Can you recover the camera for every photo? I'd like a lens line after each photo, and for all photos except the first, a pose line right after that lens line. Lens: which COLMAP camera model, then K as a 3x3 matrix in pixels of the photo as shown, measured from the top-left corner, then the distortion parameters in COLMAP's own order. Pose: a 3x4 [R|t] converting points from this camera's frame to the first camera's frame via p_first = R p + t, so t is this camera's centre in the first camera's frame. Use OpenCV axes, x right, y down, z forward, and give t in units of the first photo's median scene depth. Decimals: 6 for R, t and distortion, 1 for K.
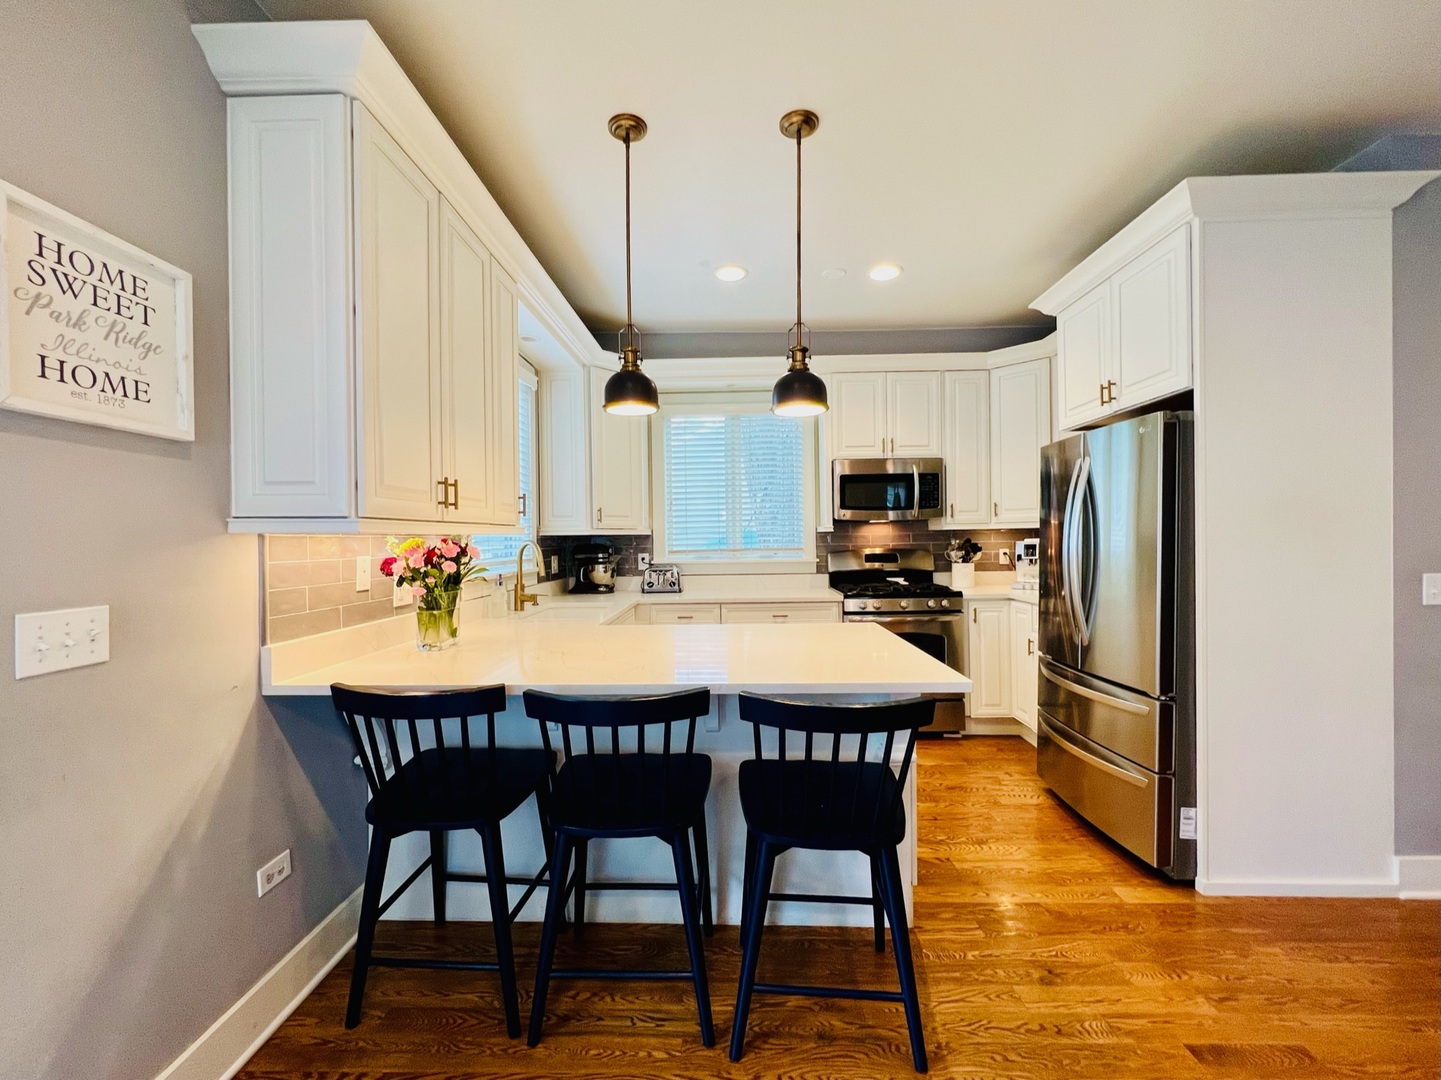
lens RADIAL K [[582.8, 0, 688.4], [0, 582.8, 542.8], [0, 0, 1]] dist [-0.003572, -0.000050]
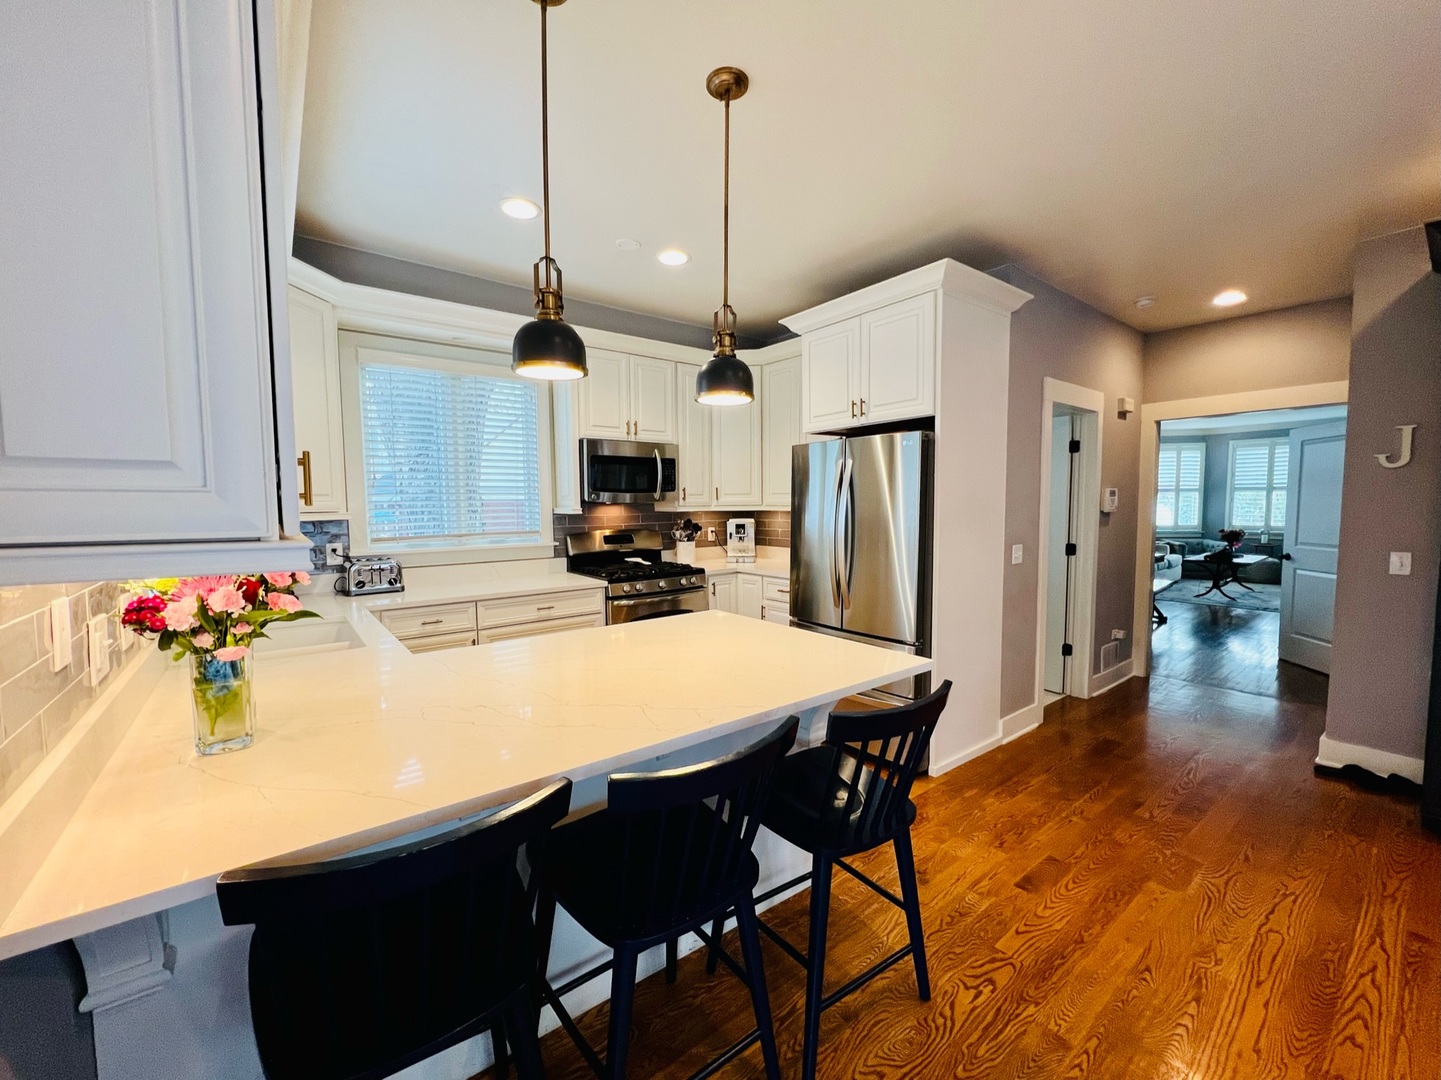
lens RADIAL K [[582.8, 0, 716.8], [0, 582.8, 543.0], [0, 0, 1]] dist [-0.003572, -0.000050]
pose [[0.777049, -0.037956, 0.628295, -0.183424], [0.007191, 0.998650, 0.051436, -0.019151], [-0.629399, -0.035450, 0.776273, 0.115877]]
